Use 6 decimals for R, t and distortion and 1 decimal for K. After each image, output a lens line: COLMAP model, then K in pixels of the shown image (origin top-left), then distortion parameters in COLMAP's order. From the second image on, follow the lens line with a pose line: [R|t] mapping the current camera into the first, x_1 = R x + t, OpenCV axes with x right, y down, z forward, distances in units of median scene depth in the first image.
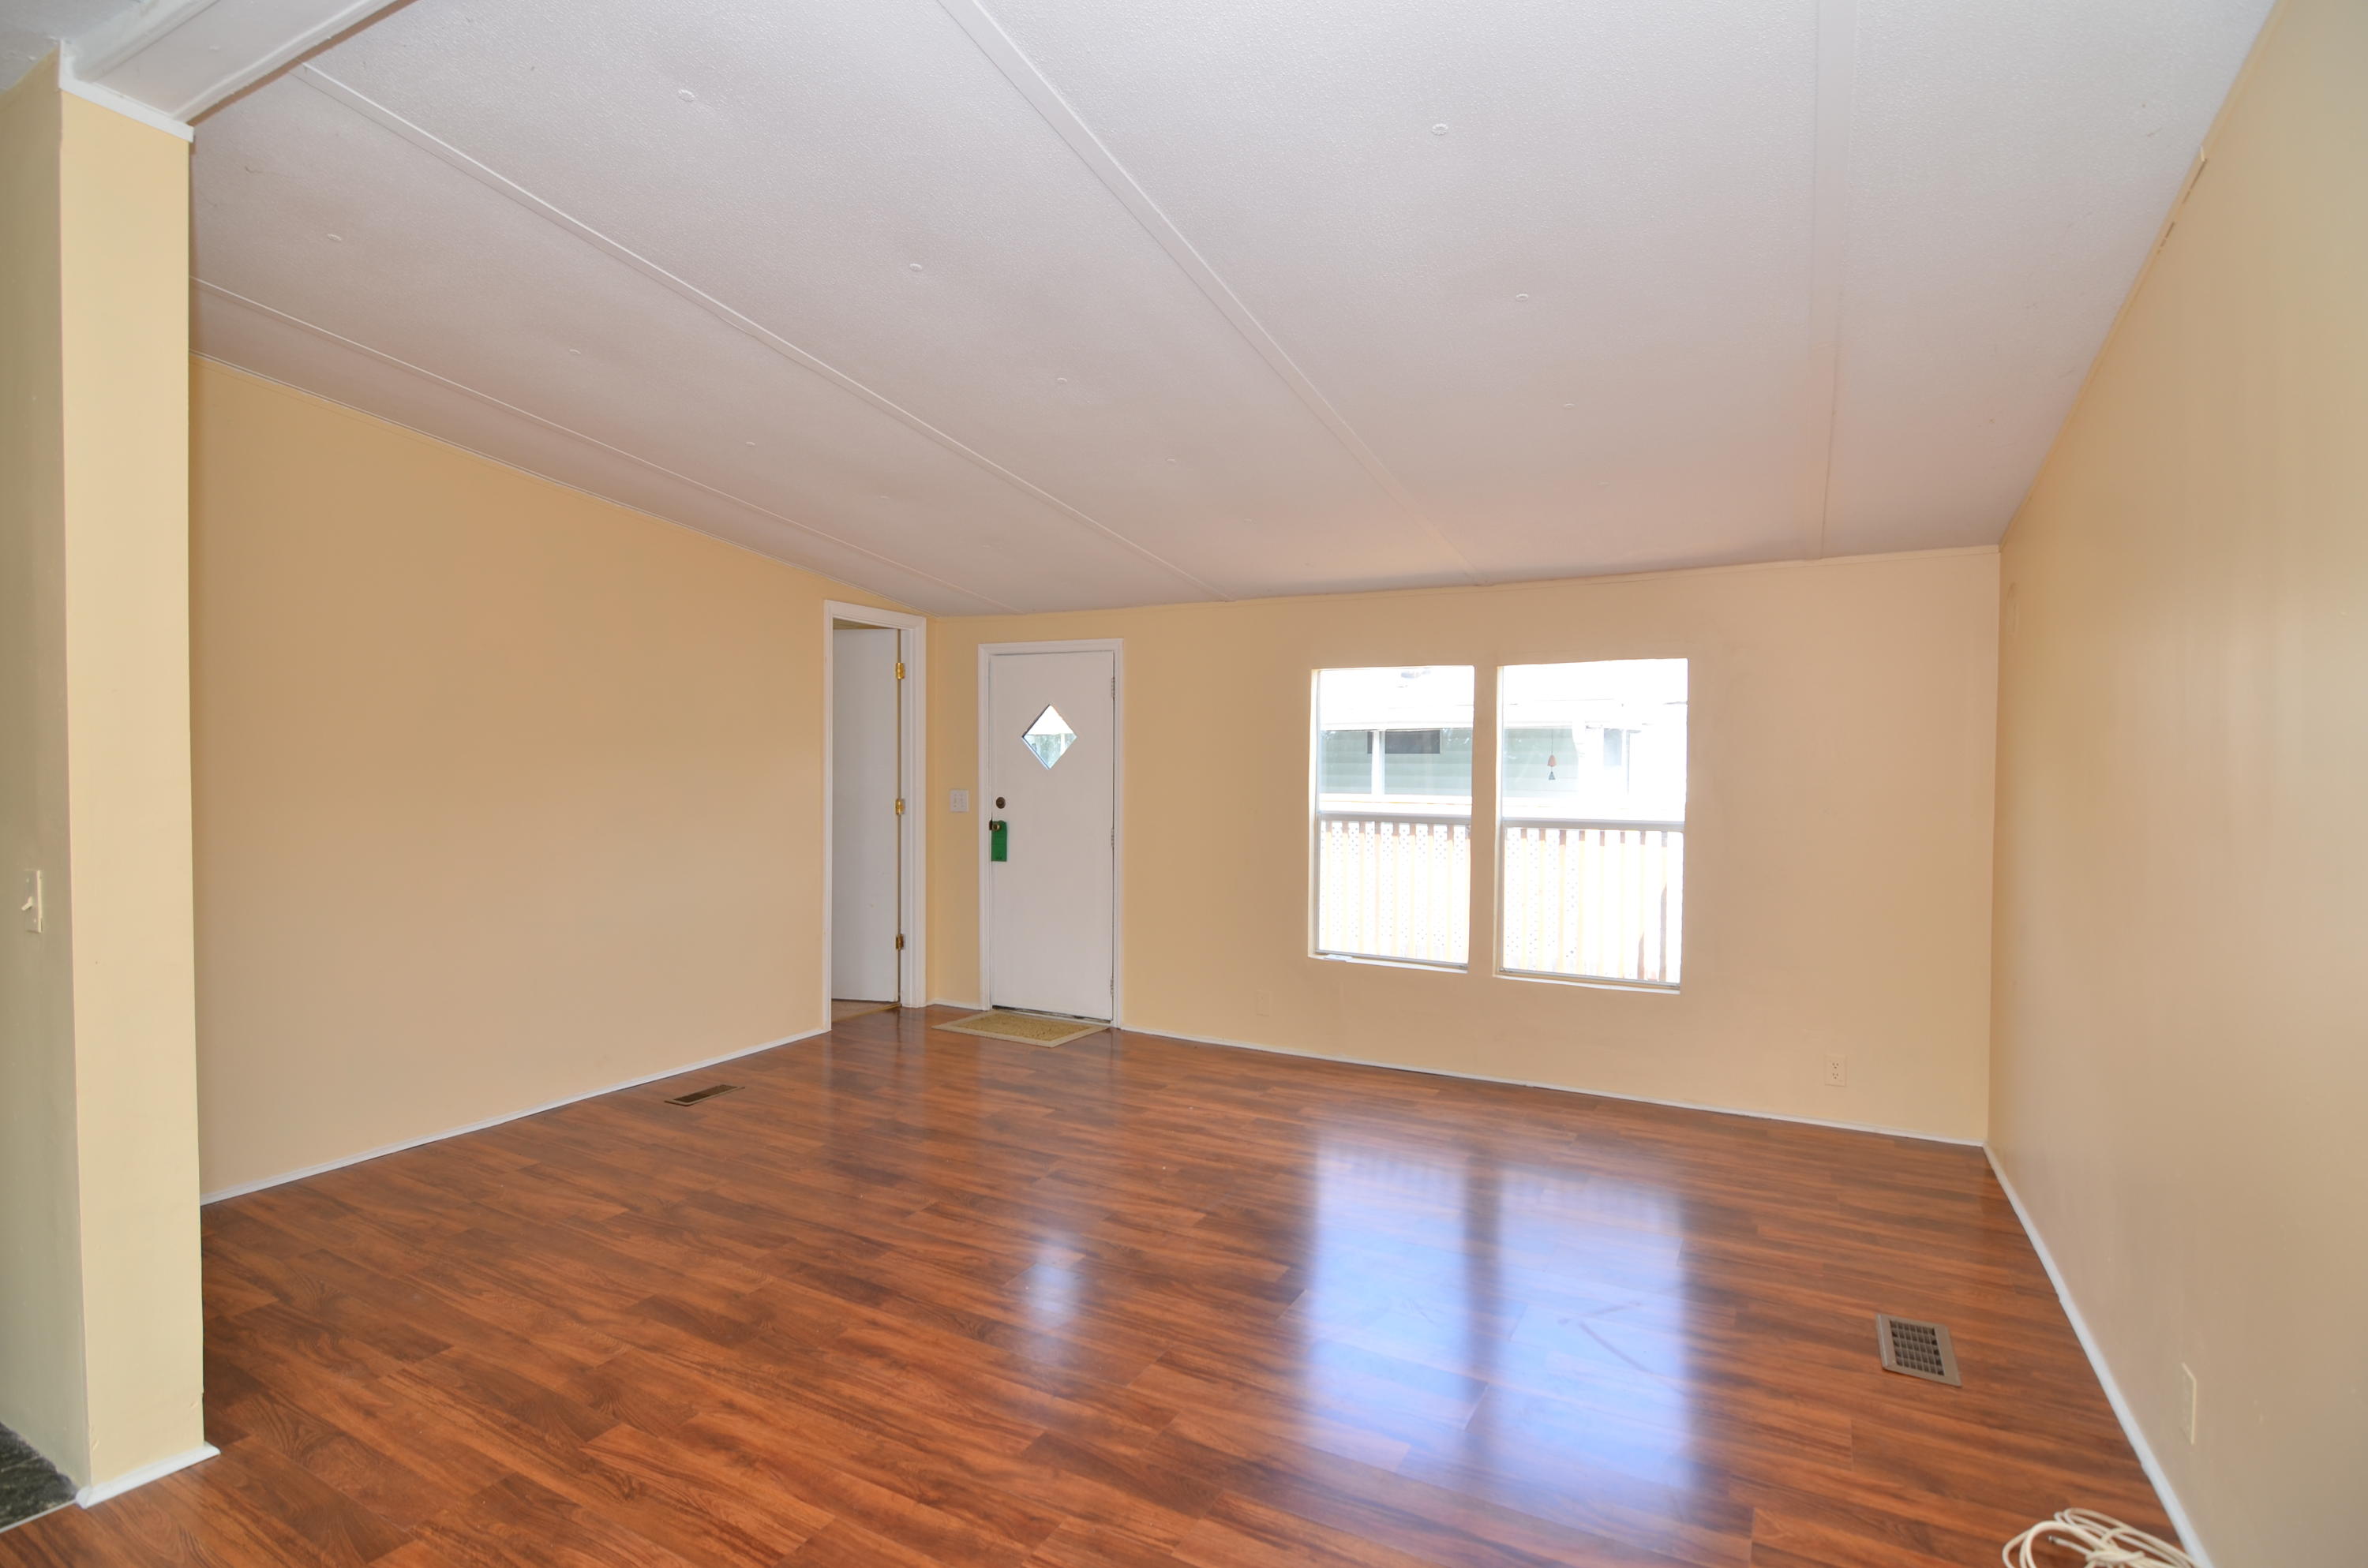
lens RADIAL K [[1140.0, 0, 1181.0], [0, 1140.0, 784.4], [0, 0, 1]] dist [-0.007491, -0.009275]
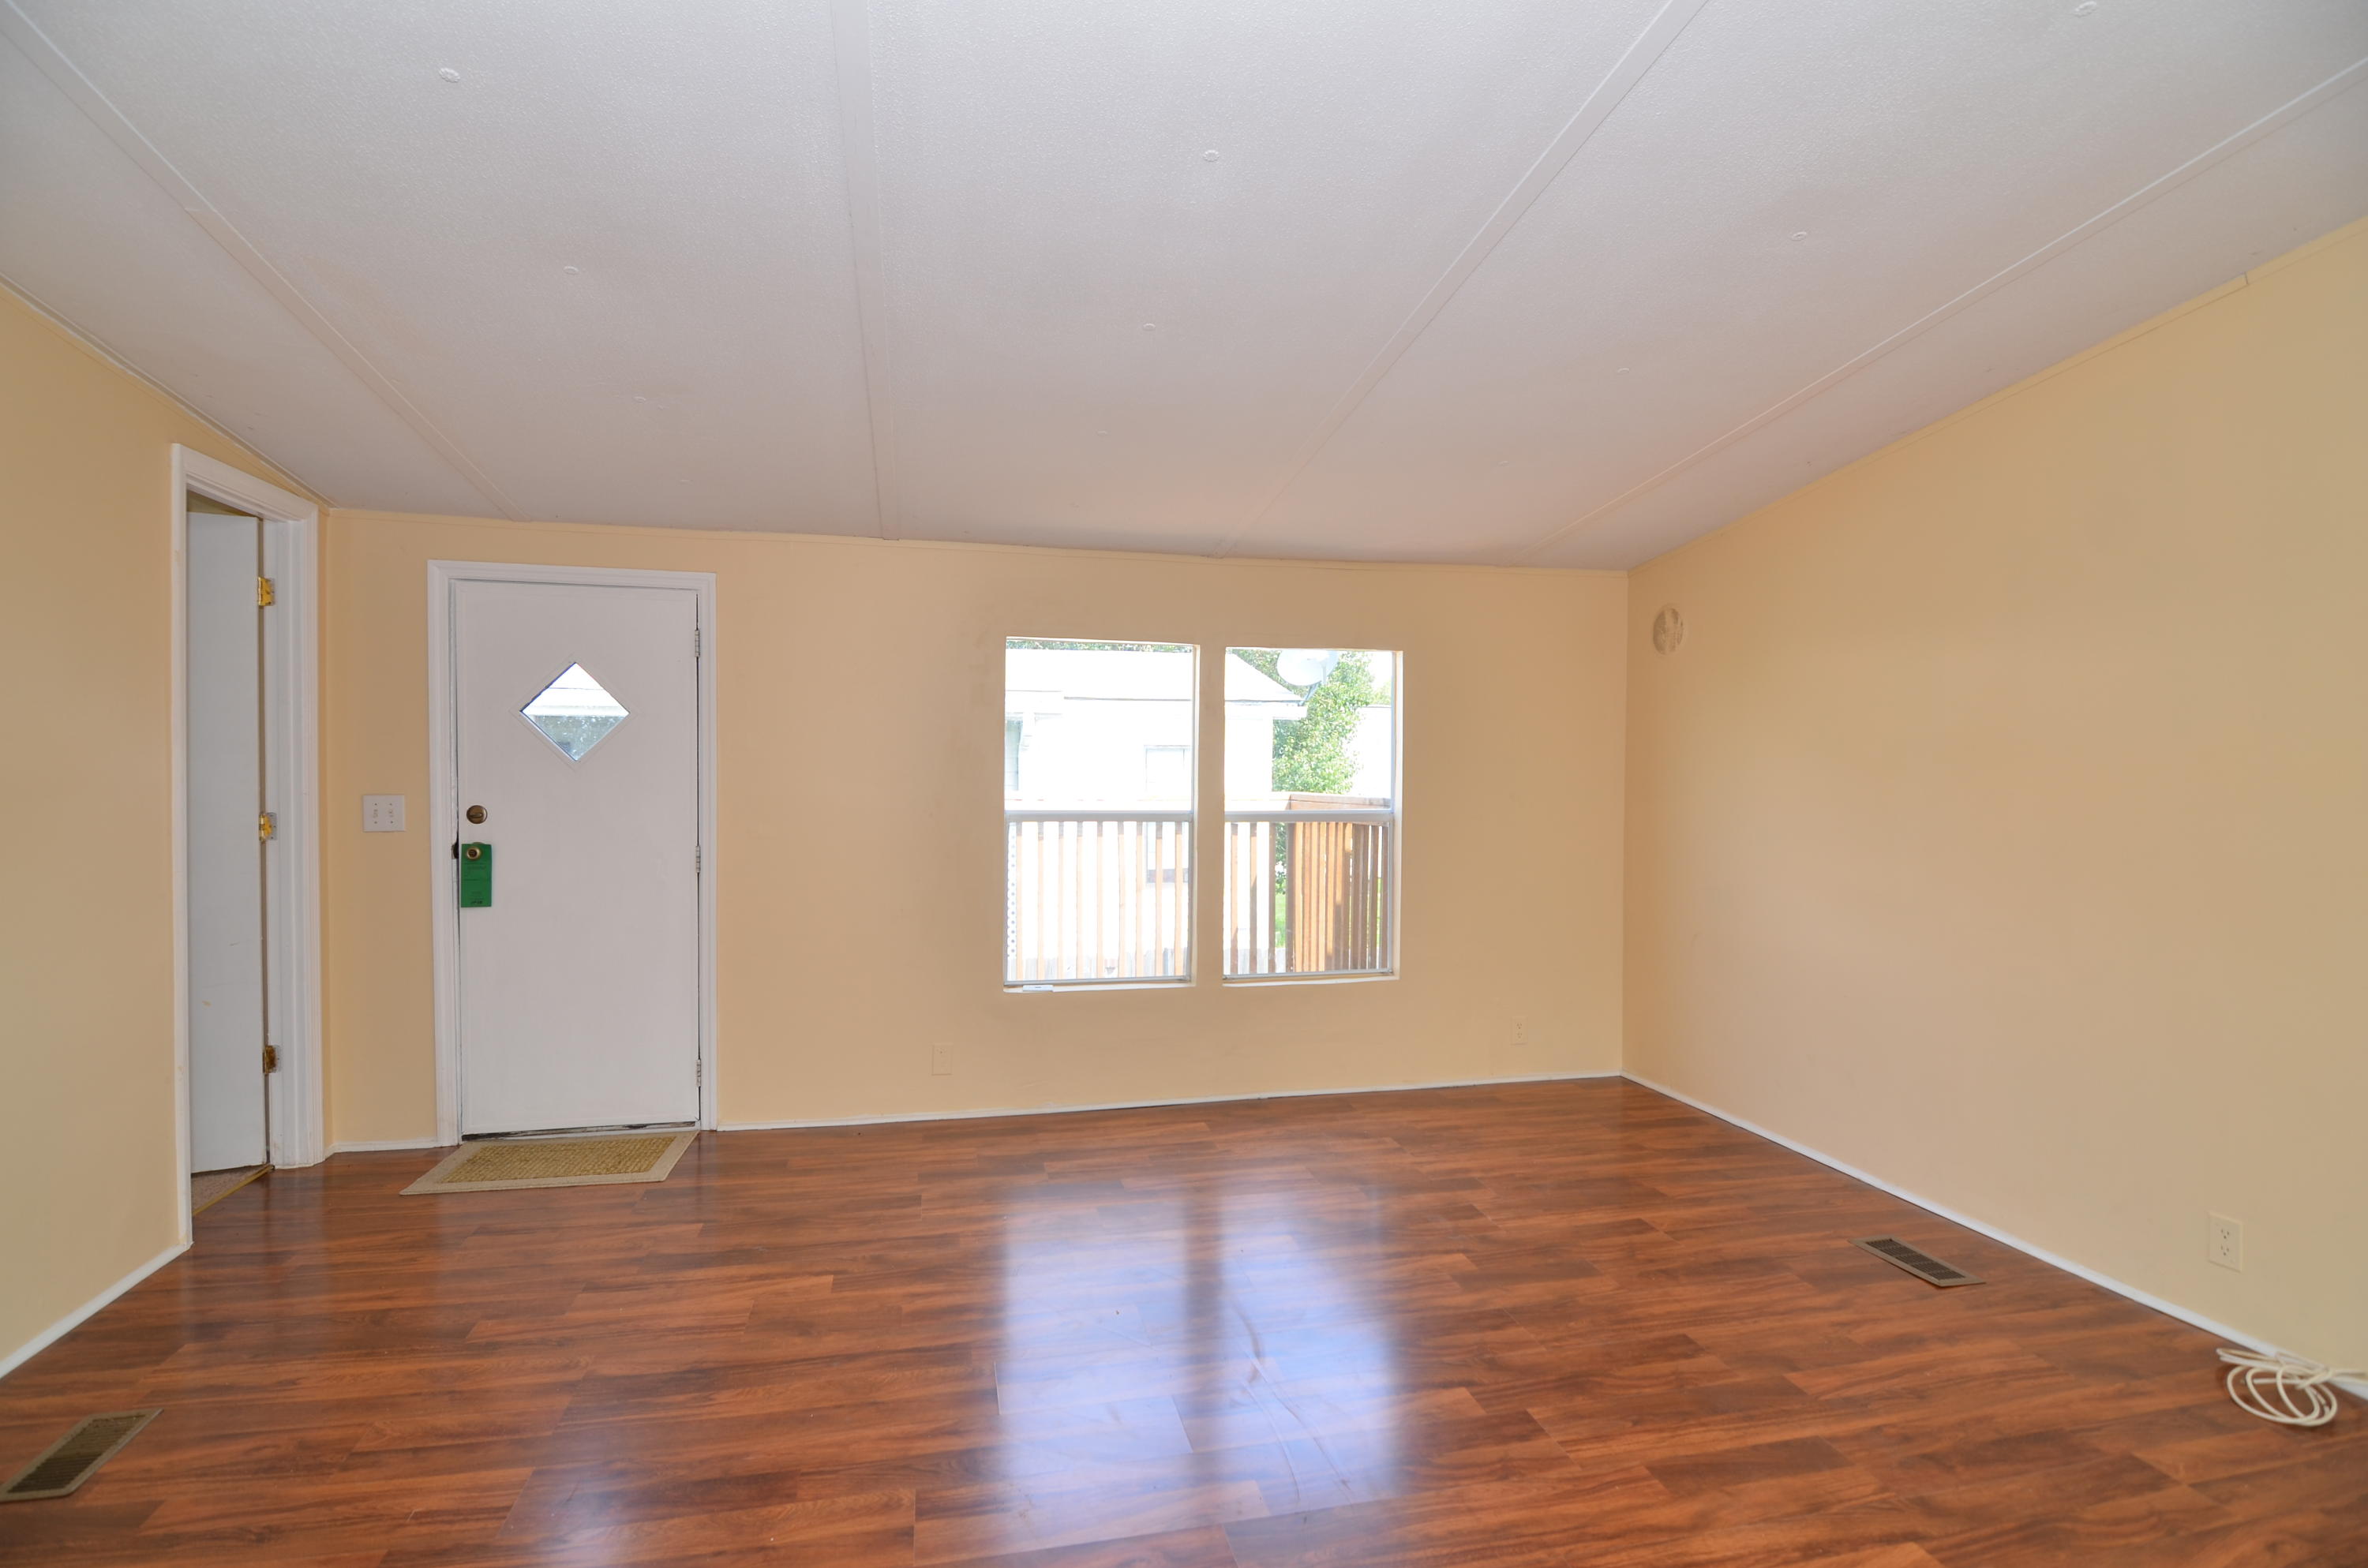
lens RADIAL K [[1140.0, 0, 1187.8], [0, 1140.0, 776.9], [0, 0, 1]] dist [-0.007491, -0.009275]
pose [[0.749986, -0.010195, 0.661375, -0.330626], [0.011627, 0.999930, 0.002230, -0.001510], [-0.661351, 0.006017, 0.750052, 0.313535]]
